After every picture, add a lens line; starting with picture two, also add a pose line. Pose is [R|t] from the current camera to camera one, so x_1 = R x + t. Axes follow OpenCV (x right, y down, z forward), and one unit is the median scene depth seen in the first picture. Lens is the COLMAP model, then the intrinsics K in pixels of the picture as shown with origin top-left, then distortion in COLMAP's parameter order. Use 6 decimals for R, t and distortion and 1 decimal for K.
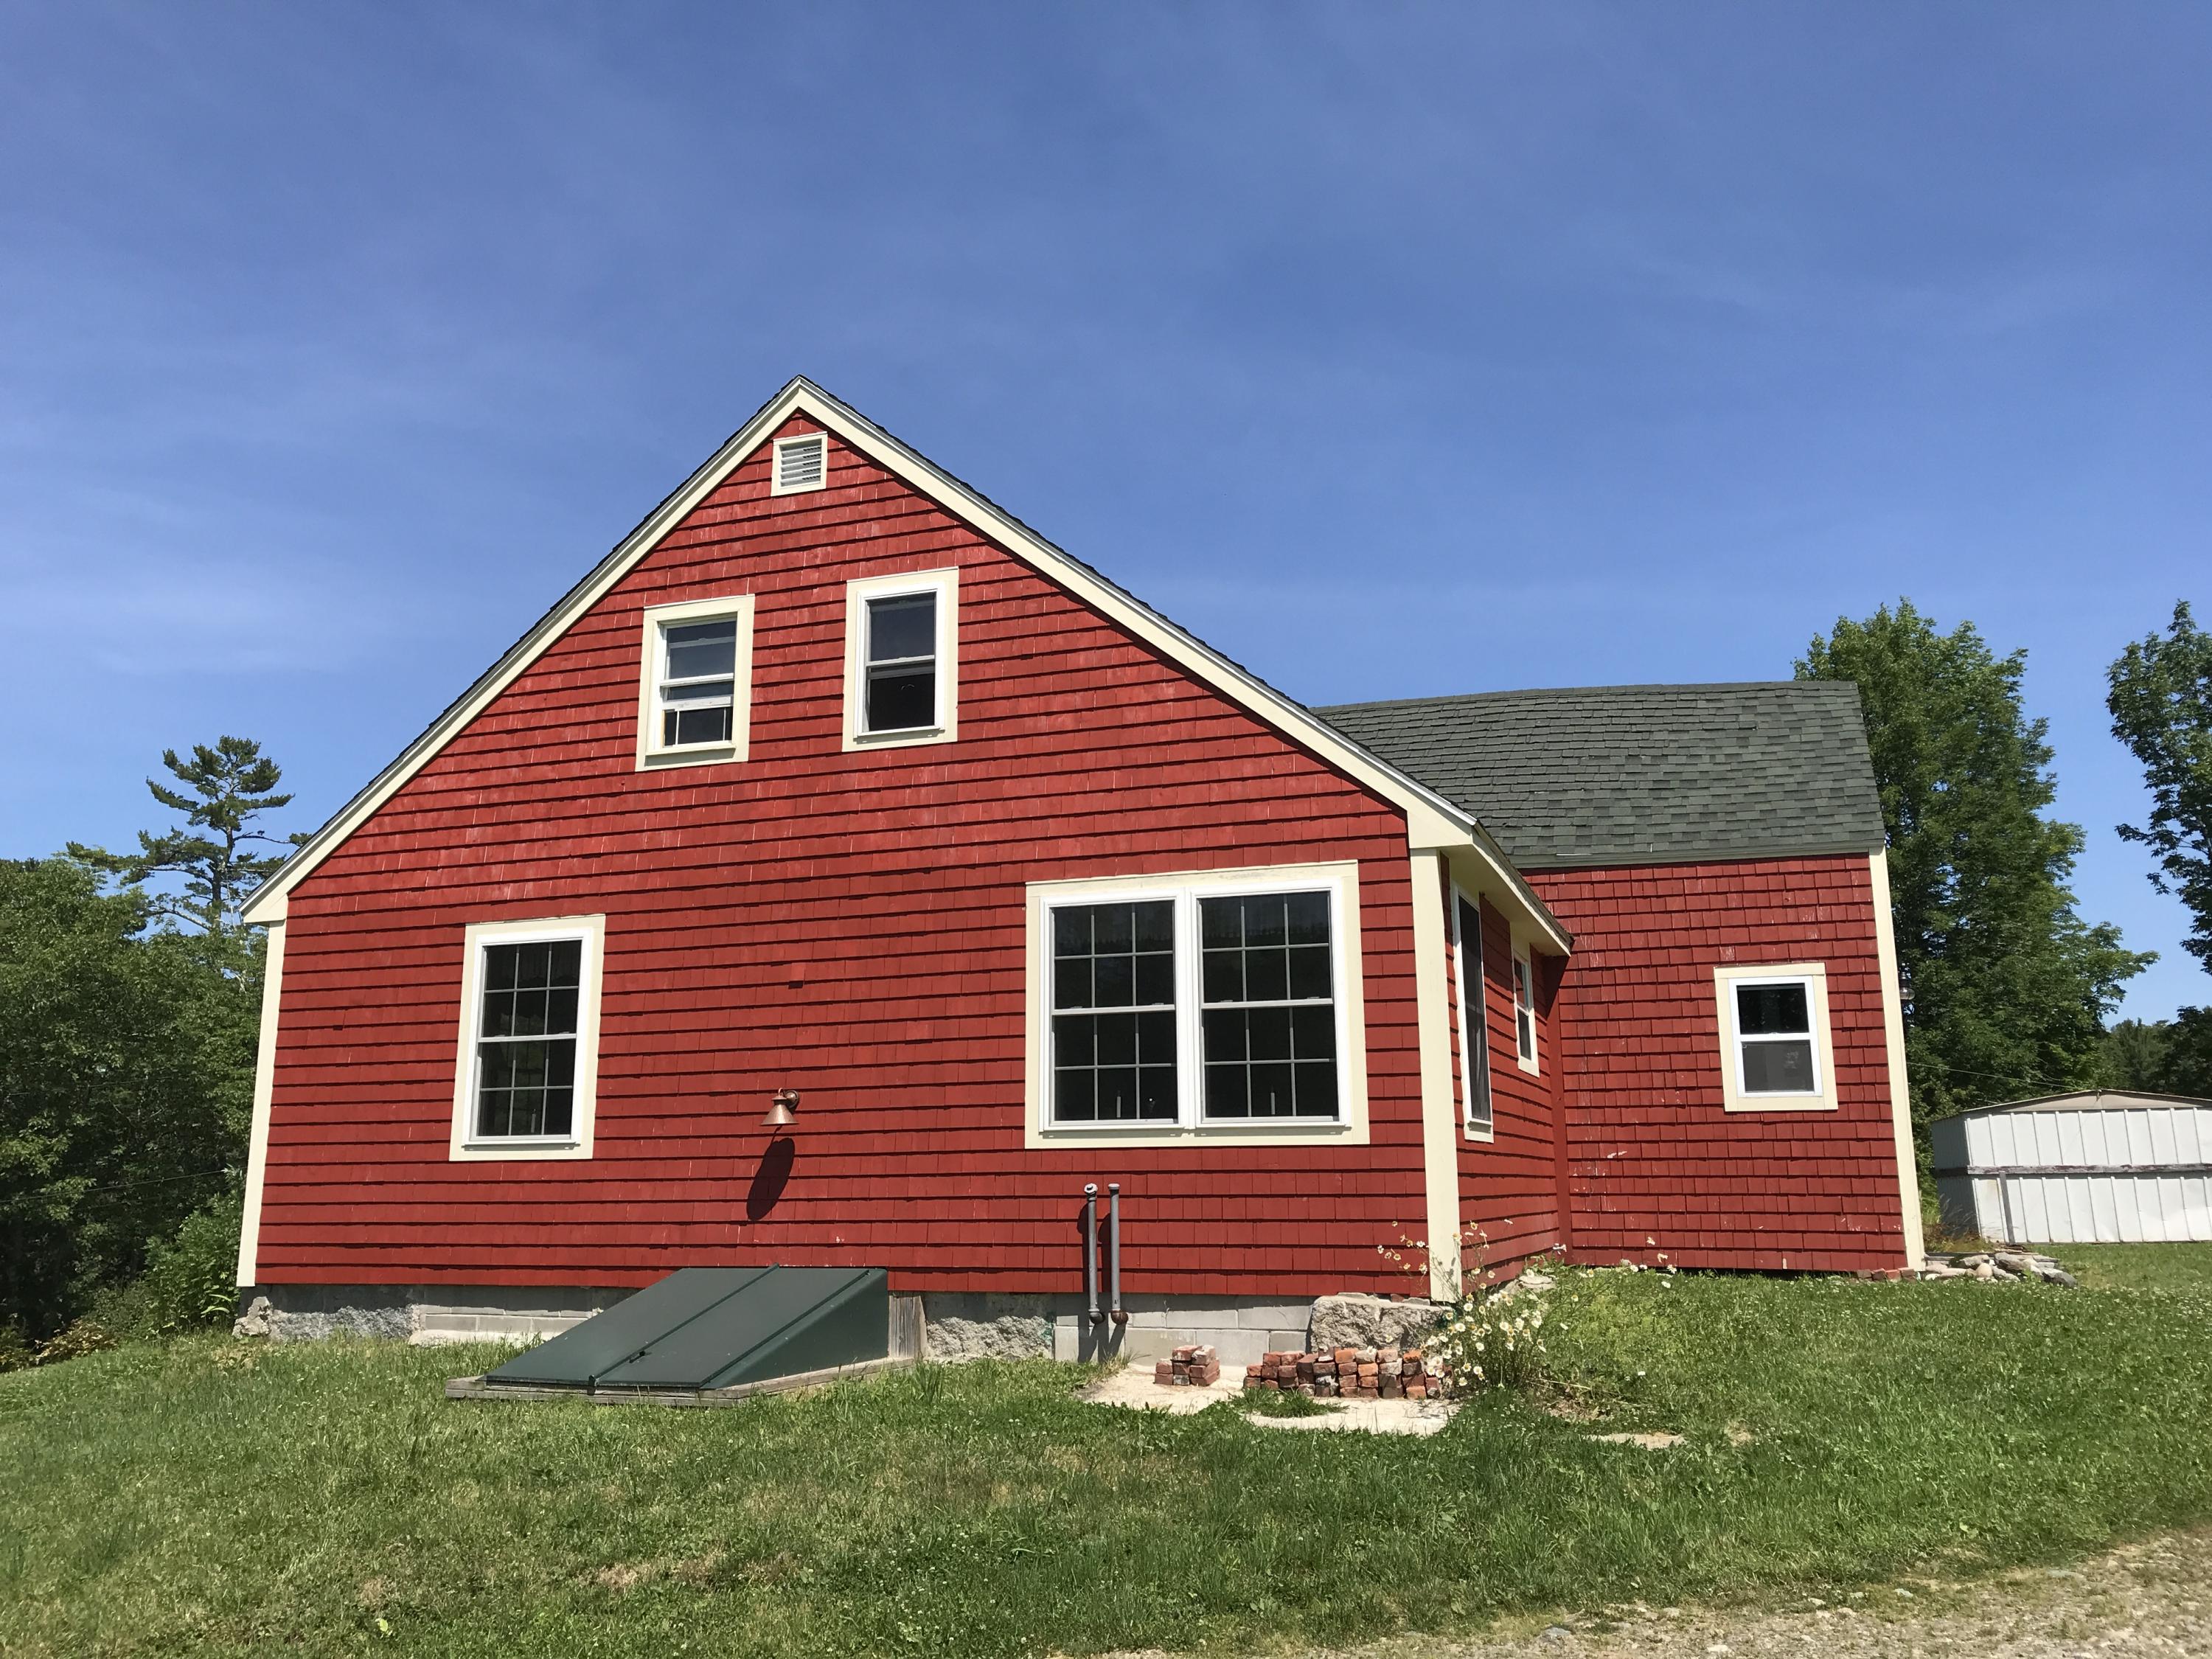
lens RADIAL K [[1780.8, 0, 1106.0], [0, 1780.8, 829.5], [0, 0, 1]] dist [0.109453, -0.340594]
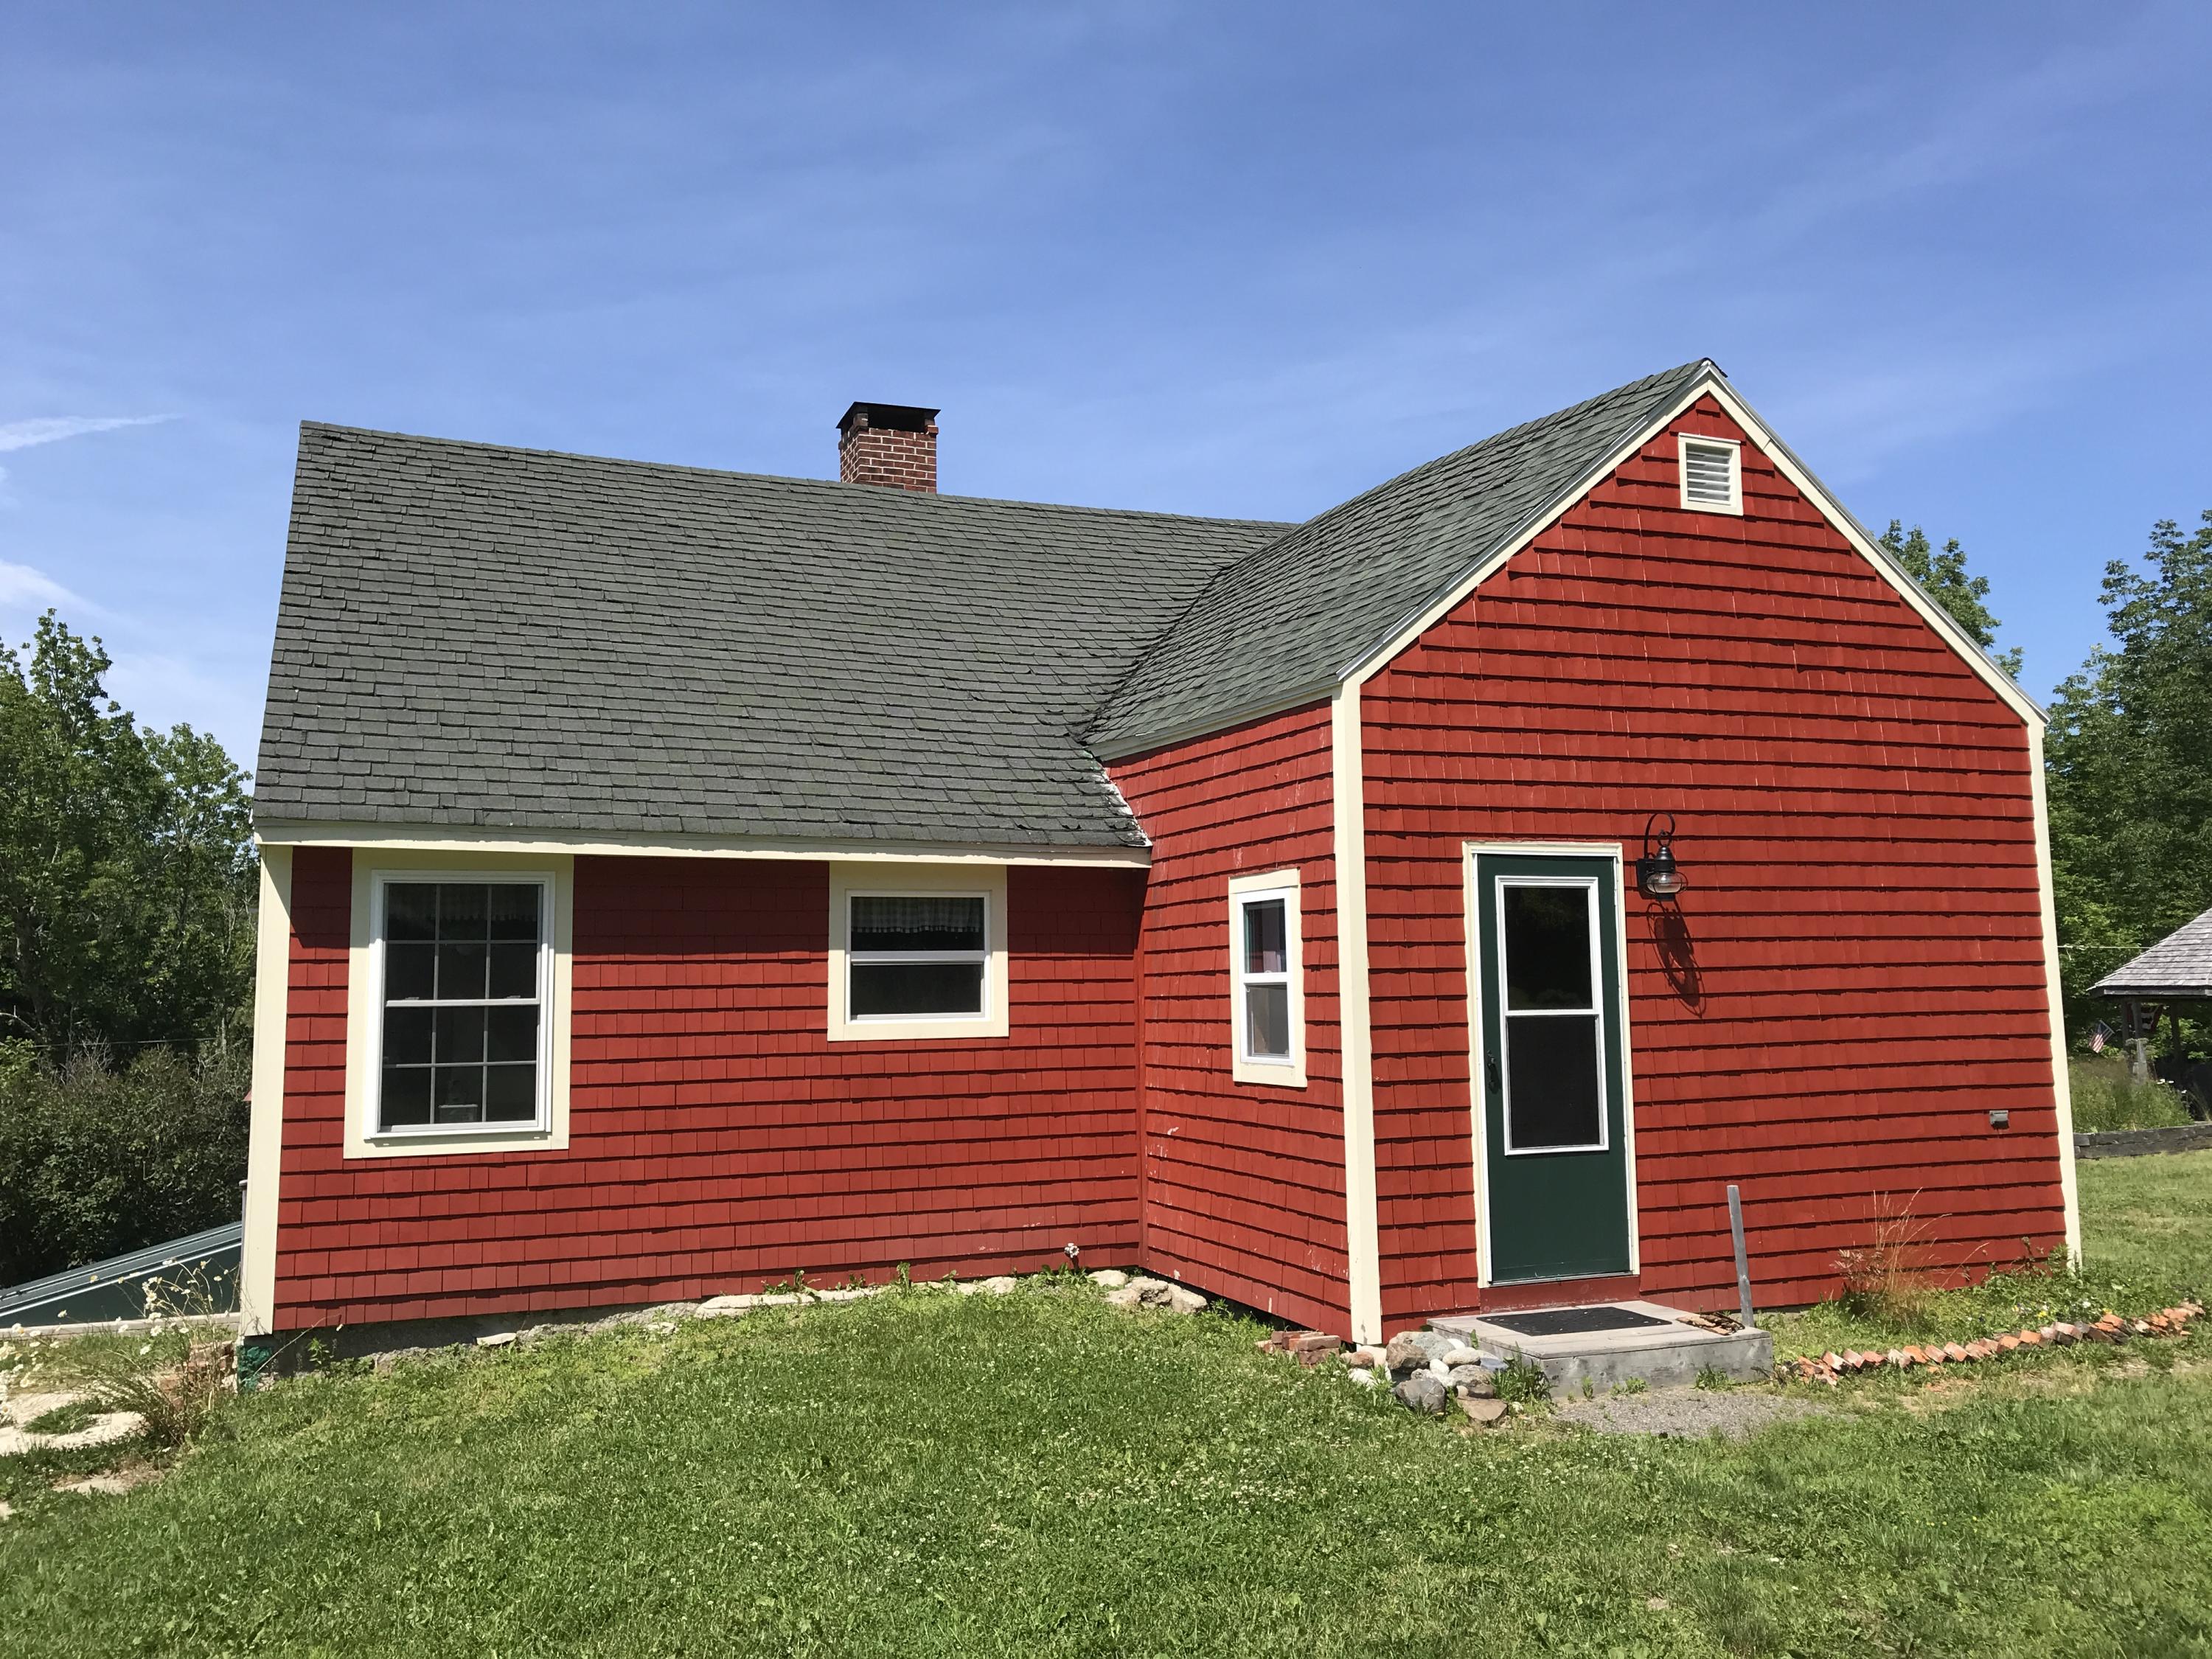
lens RADIAL K [[1780.8, 0, 1106.0], [0, 1780.8, 829.5], [0, 0, 1]] dist [0.109453, -0.340594]
pose [[0.681190, -0.073585, -0.728399, 0.837515], [0.153676, 0.987141, 0.043993, 0.019499], [0.715796, -0.141905, 0.683739, 0.496200]]
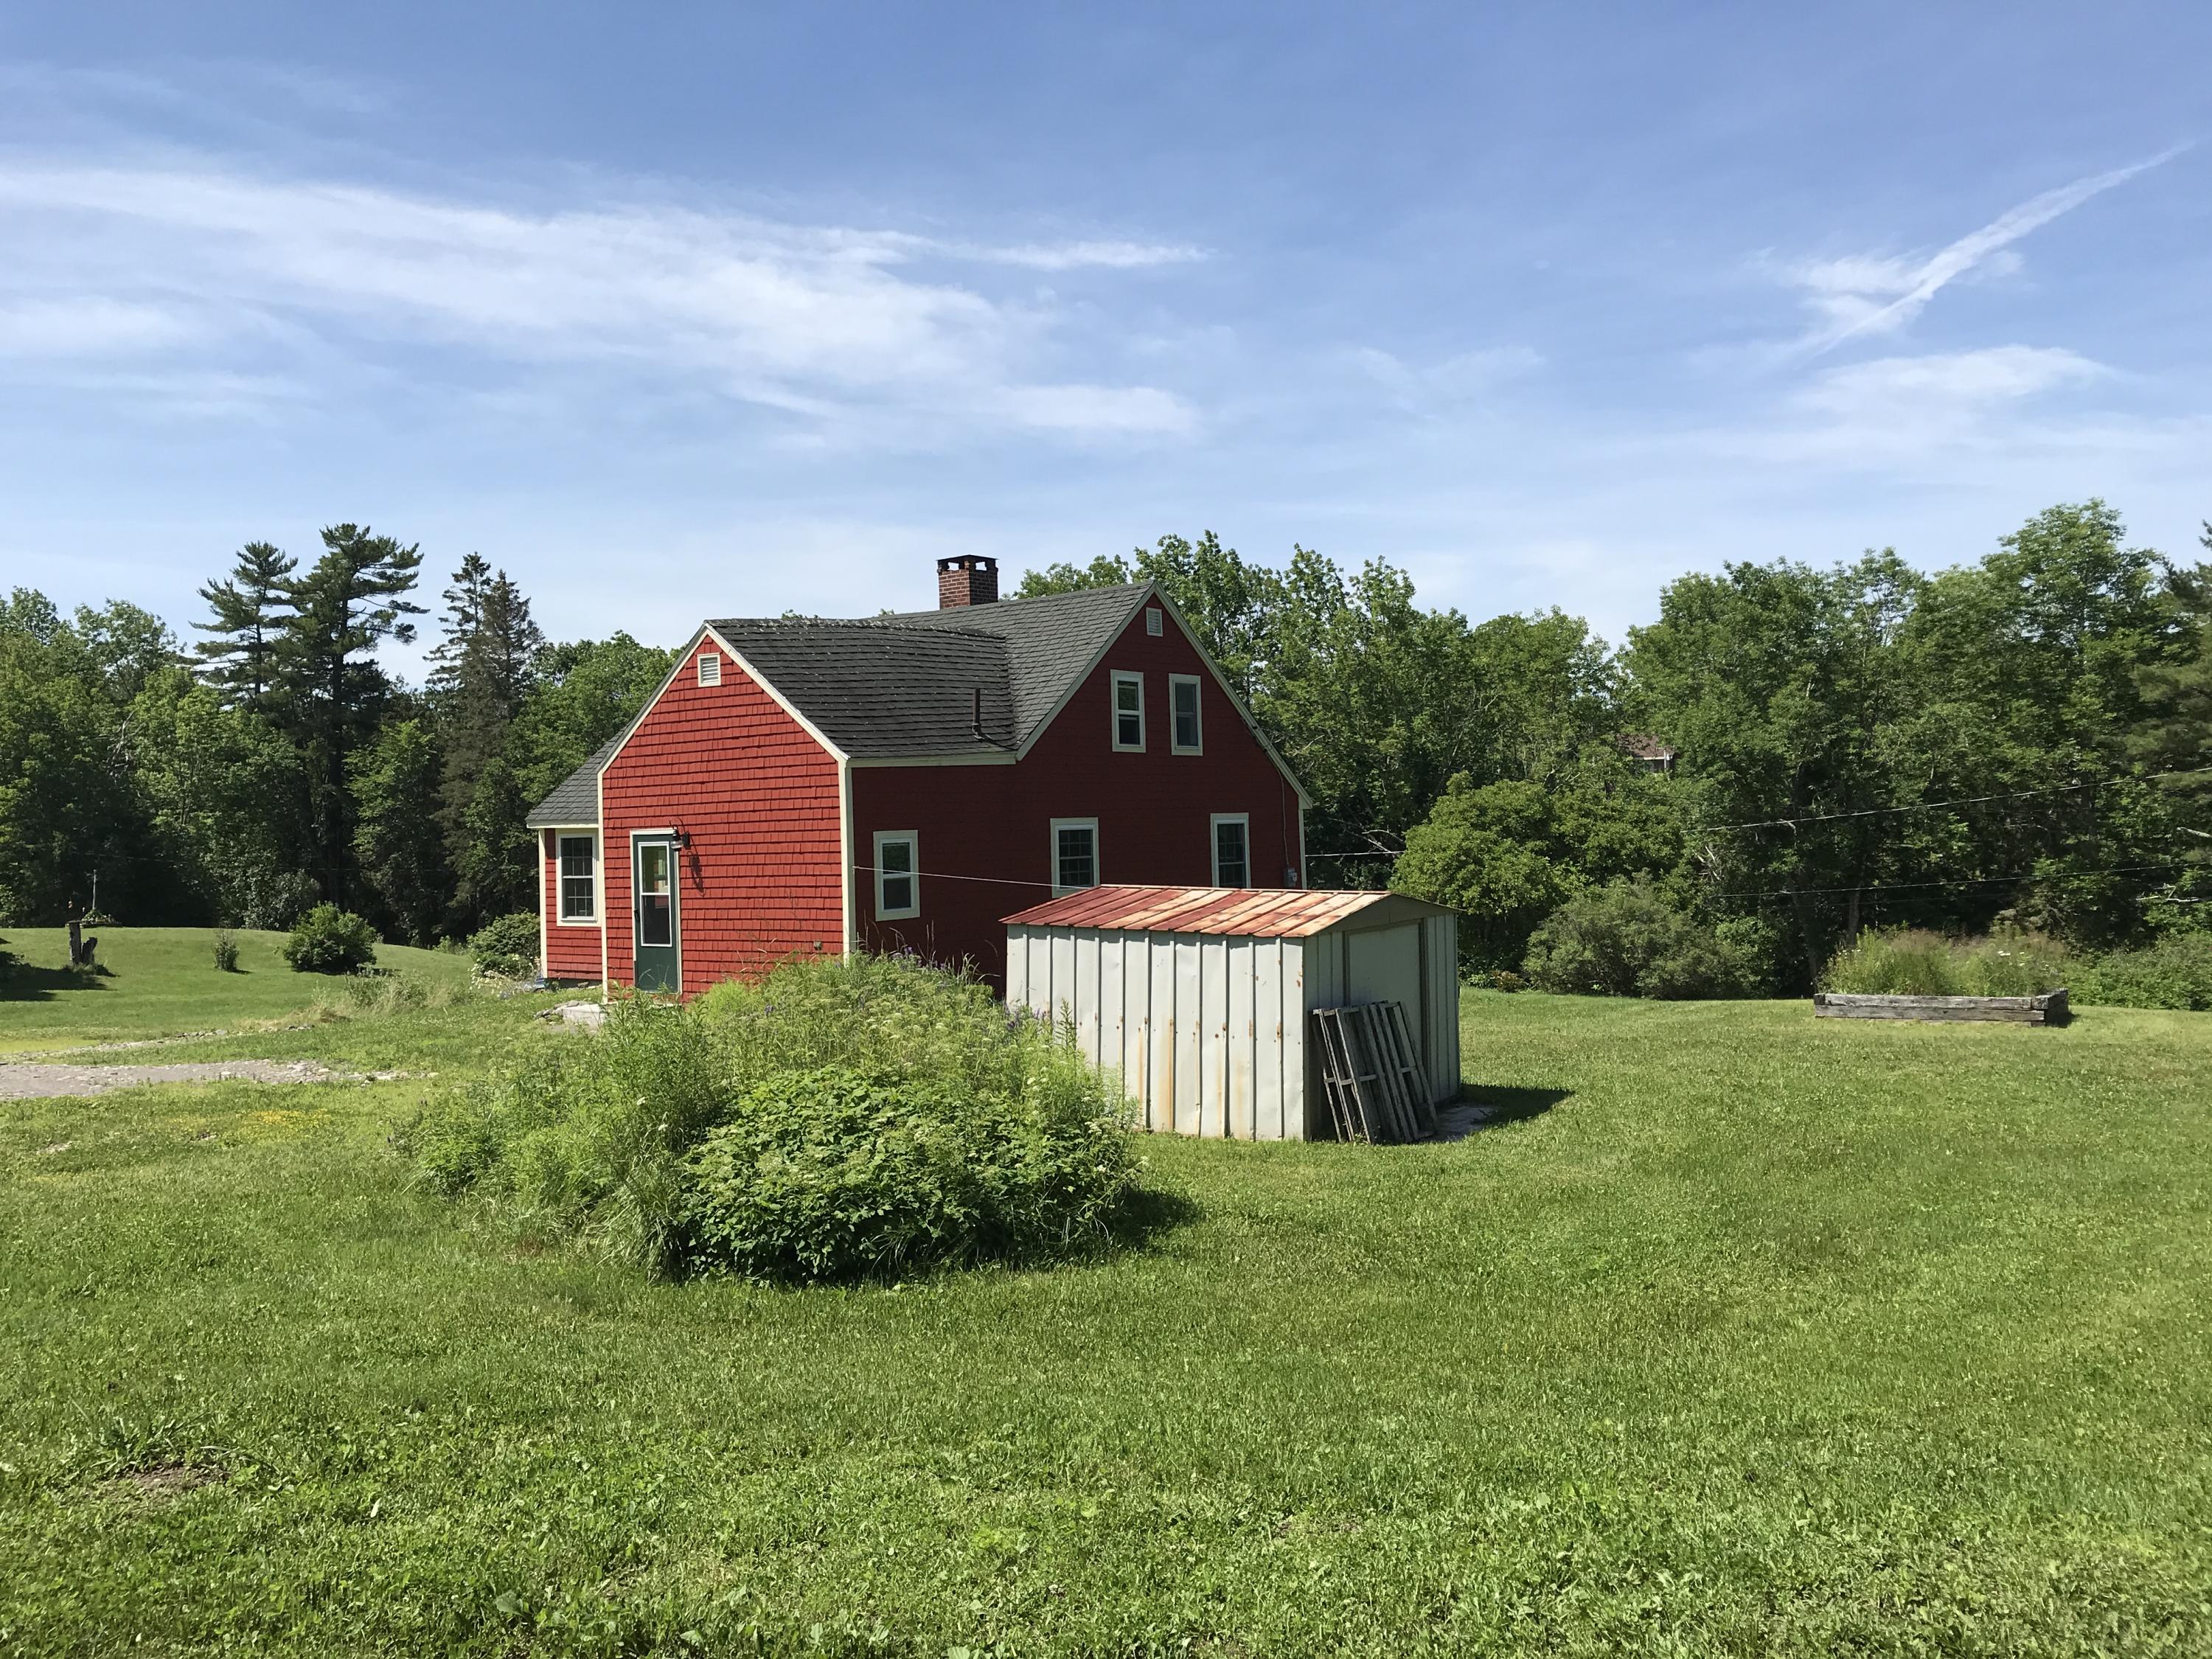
lens RADIAL K [[1780.8, 0, 1106.0], [0, 1780.8, 829.5], [0, 0, 1]] dist [0.109453, -0.340594]
pose [[-0.279376, 0.013198, -0.960091, 2.007340], [0.211605, 0.976168, -0.048156, 0.255366], [0.936575, -0.216614, -0.275511, 1.955548]]
